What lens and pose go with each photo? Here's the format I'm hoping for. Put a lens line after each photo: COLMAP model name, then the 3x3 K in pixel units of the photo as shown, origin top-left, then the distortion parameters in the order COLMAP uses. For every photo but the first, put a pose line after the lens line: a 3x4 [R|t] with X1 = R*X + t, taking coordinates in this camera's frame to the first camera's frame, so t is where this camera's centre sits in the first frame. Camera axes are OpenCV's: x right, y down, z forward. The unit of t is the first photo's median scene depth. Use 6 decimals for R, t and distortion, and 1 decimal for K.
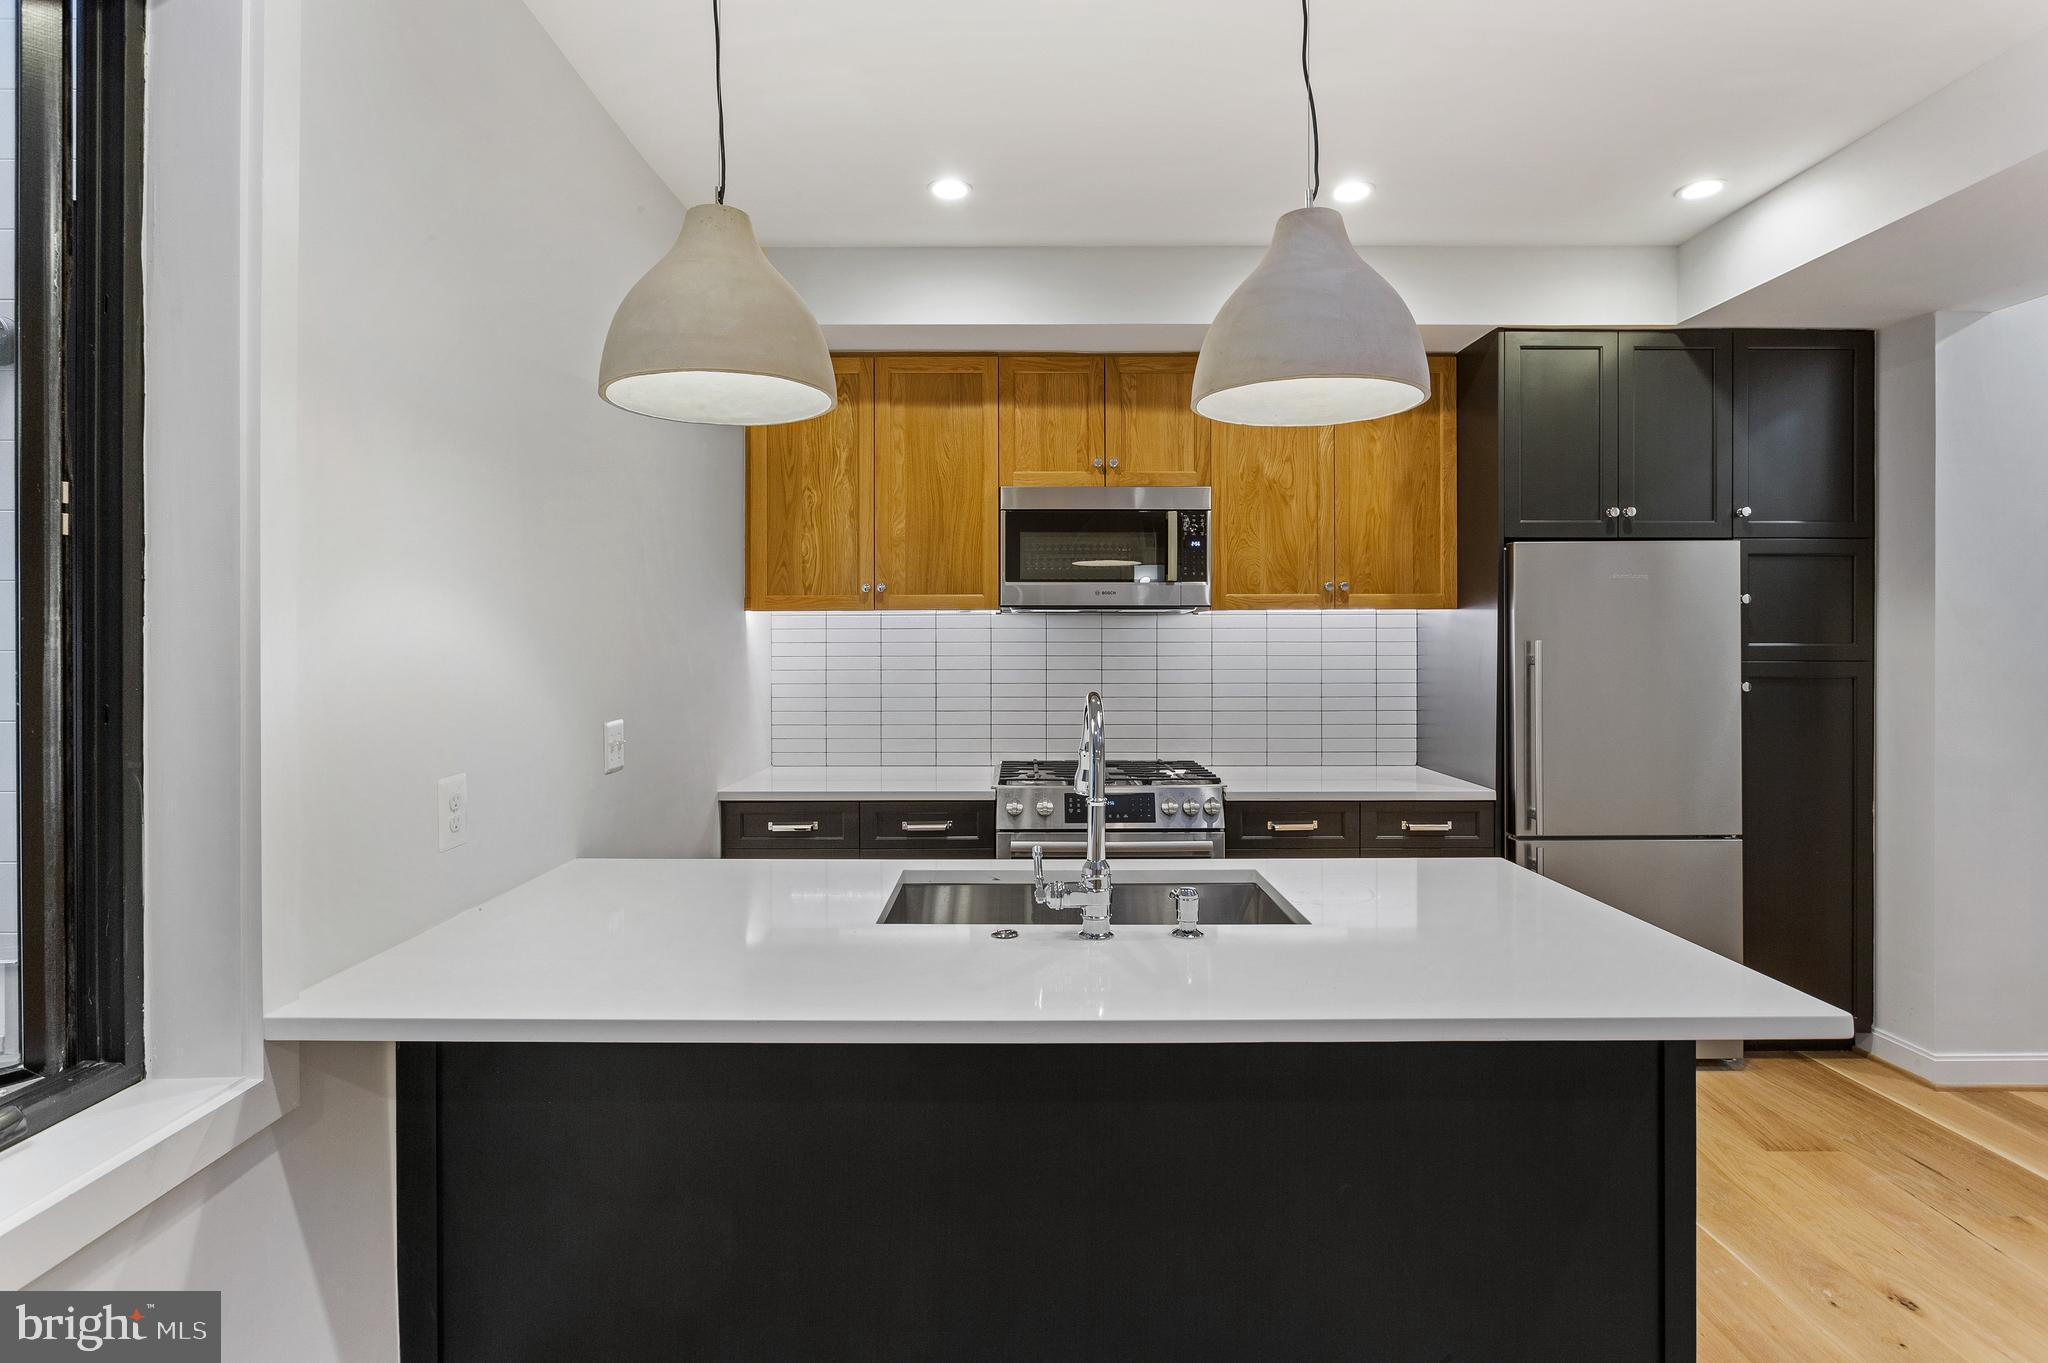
lens RADIAL K [[1023.2, 0, 1026.1], [0, 1023.2, 642.6], [0, 0, 1]] dist [-0.000556, 0.000480]
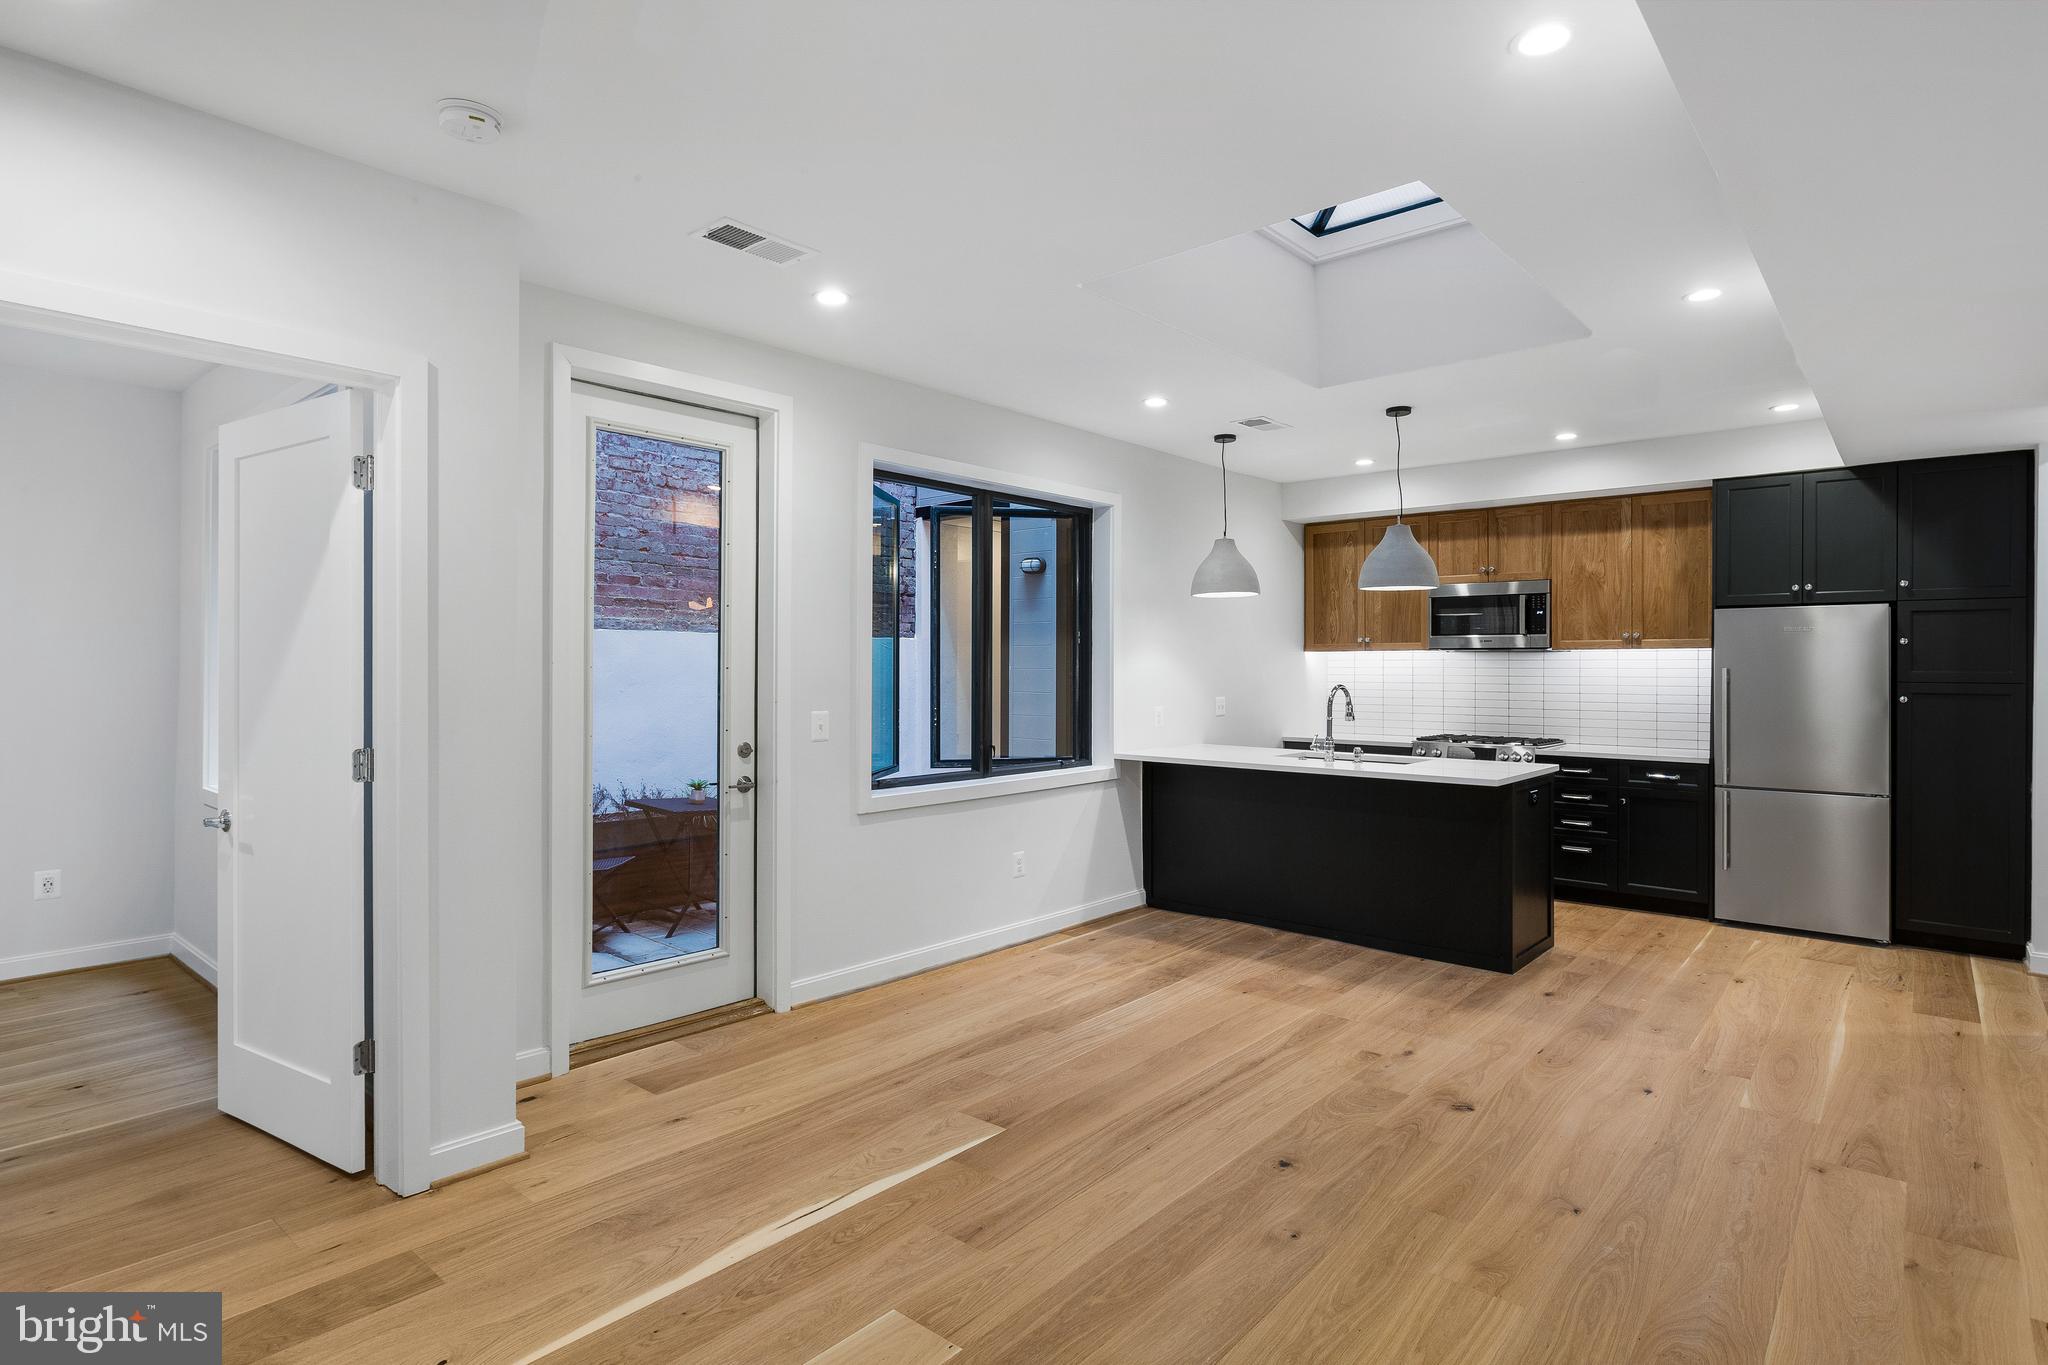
lens RADIAL K [[1060.6, 0, 1021.7], [0, 1060.6, 655.7], [0, 0, 1]] dist [0.004137, 0.000507]
pose [[0.751204, -0.003084, -0.660063, 0.703089], [-0.003784, 0.999953, -0.008979, -0.002341], [0.660059, 0.009243, 0.751157, -0.962276]]
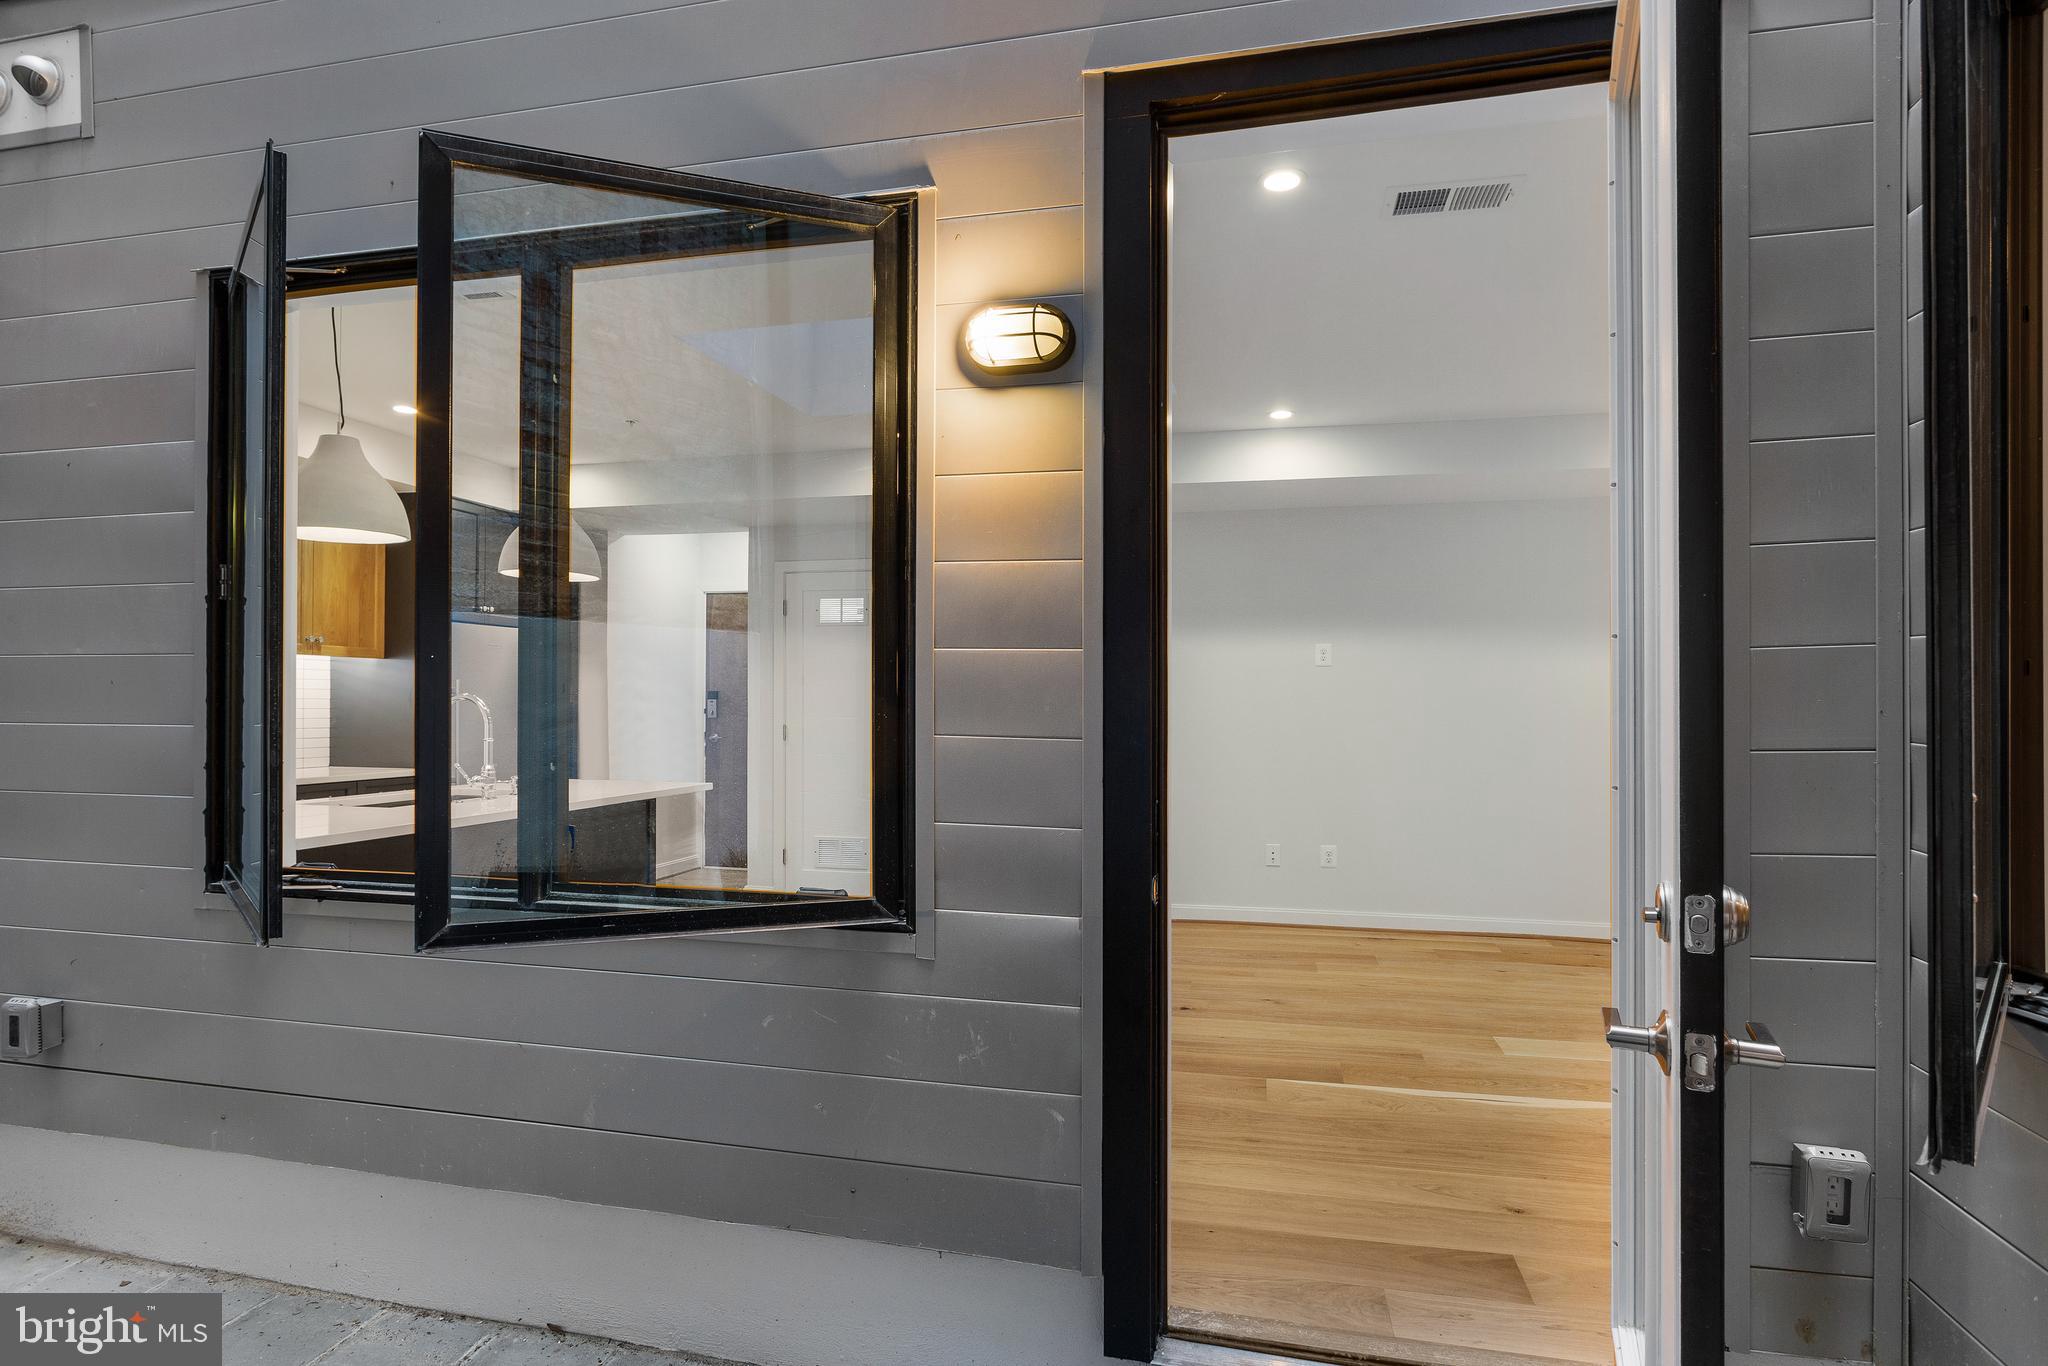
lens RADIAL K [[1036.5, 0, 1028.2], [0, 1036.5, 694.4], [0, 0, 1]] dist [0.002121, 0.000239]
pose [[0.236473, 0.011759, 0.971567, -0.883003], [-0.006446, 0.999924, -0.010533, 0.031475], [-0.971617, -0.003772, 0.236531, -0.322114]]
